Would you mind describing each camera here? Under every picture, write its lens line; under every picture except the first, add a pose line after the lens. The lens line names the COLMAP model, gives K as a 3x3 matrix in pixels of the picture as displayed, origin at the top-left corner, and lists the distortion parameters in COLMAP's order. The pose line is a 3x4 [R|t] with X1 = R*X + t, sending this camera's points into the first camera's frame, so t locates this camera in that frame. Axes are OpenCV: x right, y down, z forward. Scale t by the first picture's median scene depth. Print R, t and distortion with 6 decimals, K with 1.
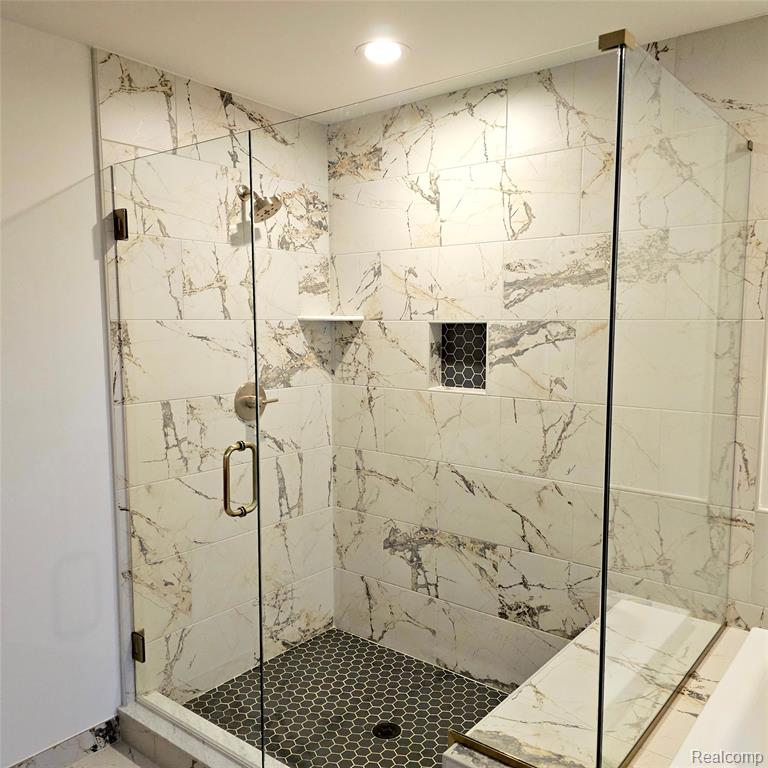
lens RADIAL K [[680.4, 0, 384.3], [0, 680.4, 387.2], [0, 0, 1]] dist [0.067718, -0.073683]
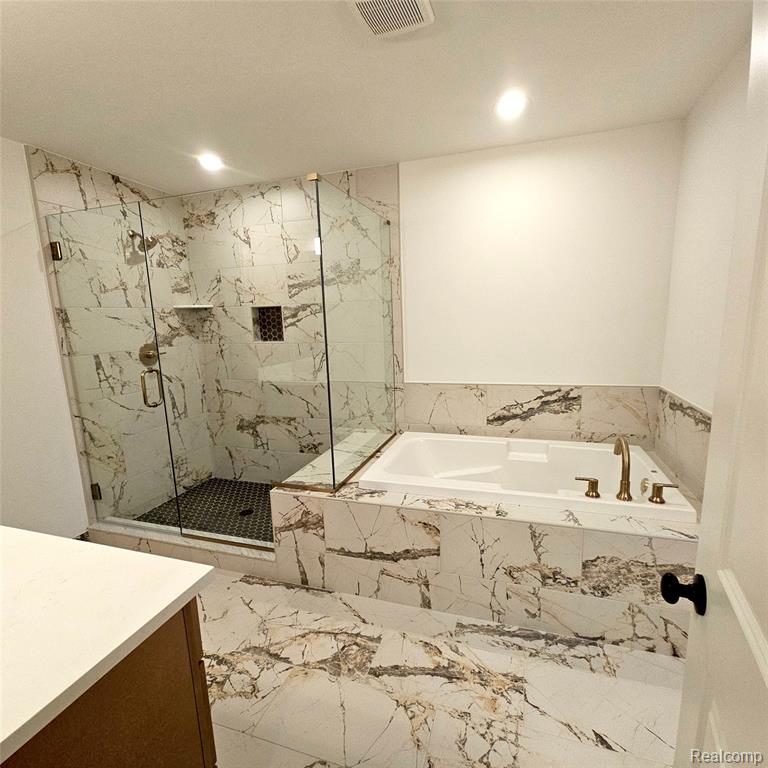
lens RADIAL K [[409.8, 0, 386.1], [0, 409.8, 385.1], [0, 0, 1]] dist [-0.002588, 0.002341]
pose [[0.933766, -0.089930, 0.346401, 0.003515], [0.066773, 0.994696, 0.078239, 0.062009], [-0.351600, -0.049927, 0.934818, -0.230082]]
